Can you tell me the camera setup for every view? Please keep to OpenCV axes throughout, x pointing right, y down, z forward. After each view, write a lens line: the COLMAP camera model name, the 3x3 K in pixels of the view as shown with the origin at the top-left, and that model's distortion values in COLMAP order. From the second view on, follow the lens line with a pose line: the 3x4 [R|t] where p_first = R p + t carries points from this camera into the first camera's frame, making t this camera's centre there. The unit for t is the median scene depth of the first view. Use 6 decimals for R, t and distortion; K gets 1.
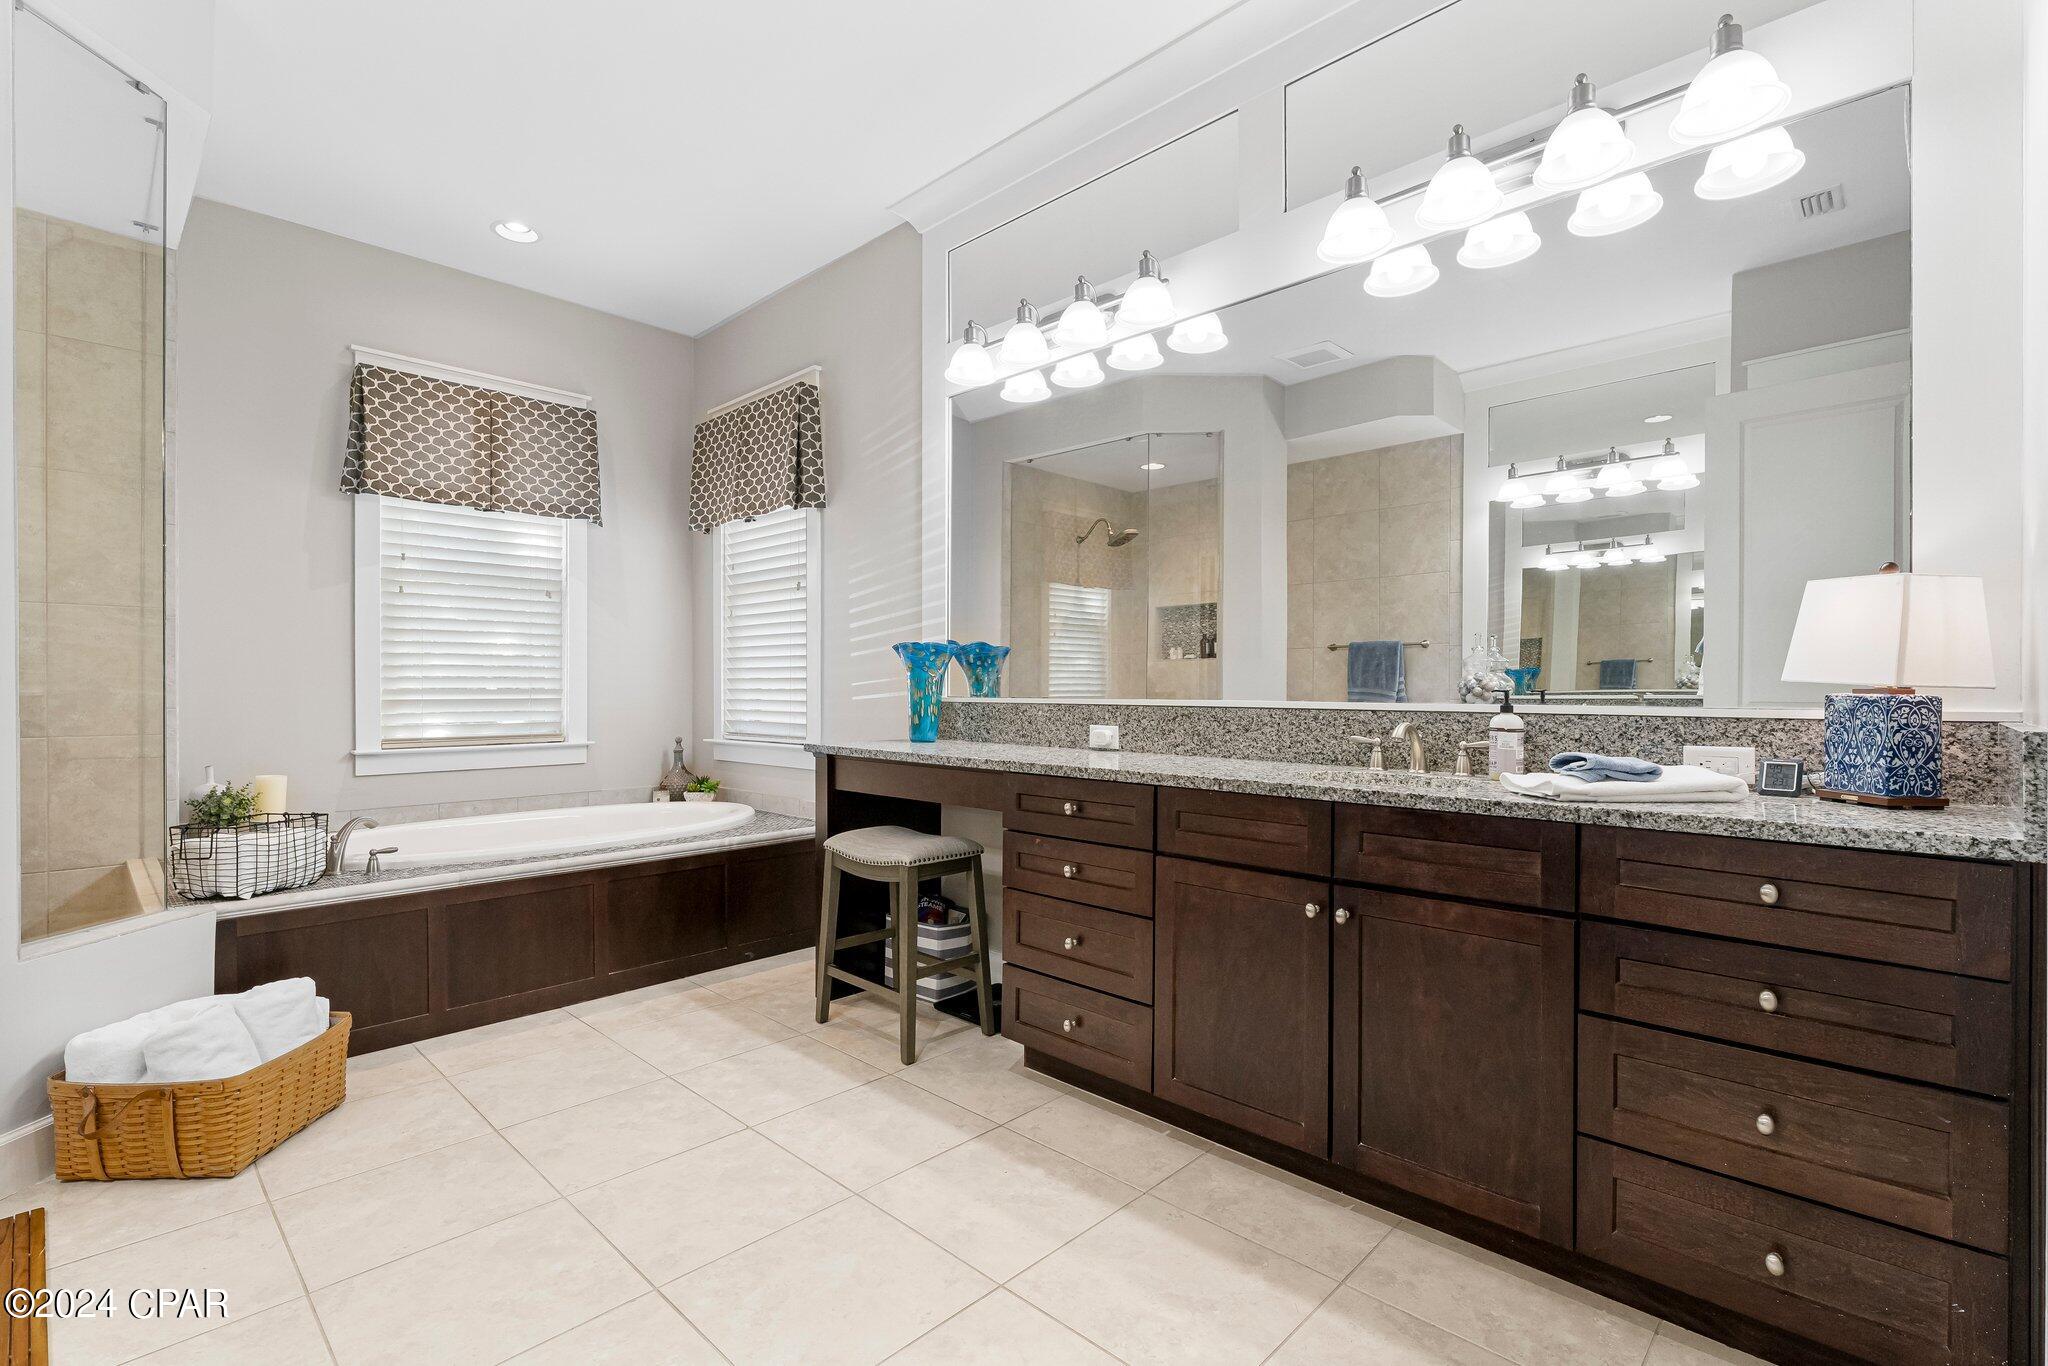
lens RADIAL K [[960.3, 0, 1018.5], [0, 960.3, 688.0], [0, 0, 1]] dist [-0.004476, -0.000284]
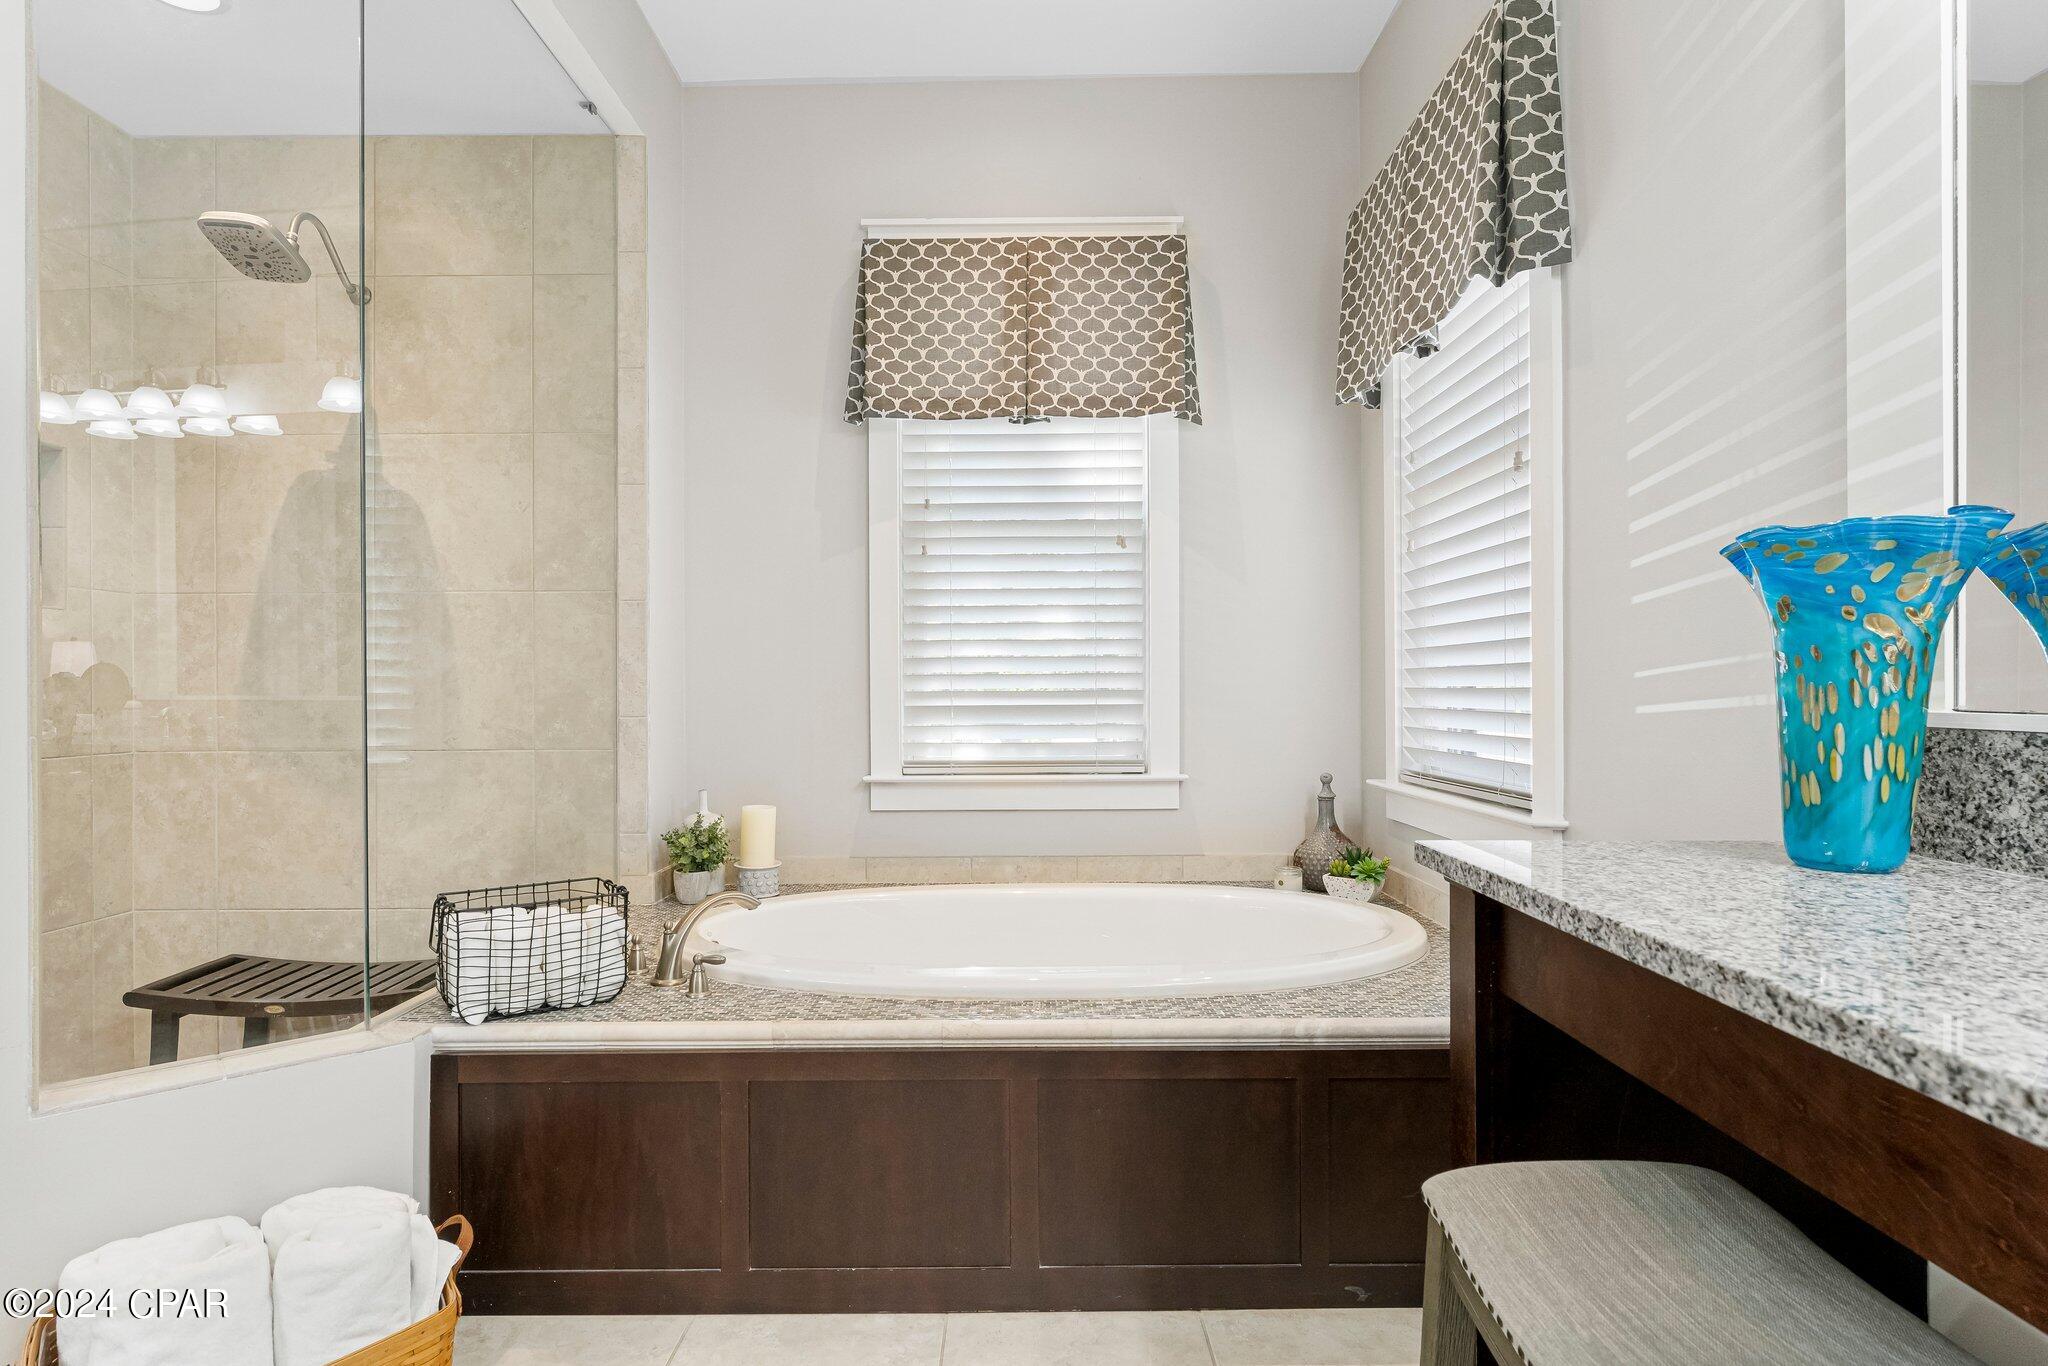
lens RADIAL K [[1066.9, 0, 1004.7], [0, 1066.9, 691.3], [0, 0, 1]] dist [0.000751, -0.000049]
pose [[0.692169, -0.004191, -0.721724, -0.034588], [0.004555, 0.999989, -0.001439, 0.002305], [0.721722, -0.002292, 0.692180, 0.491494]]
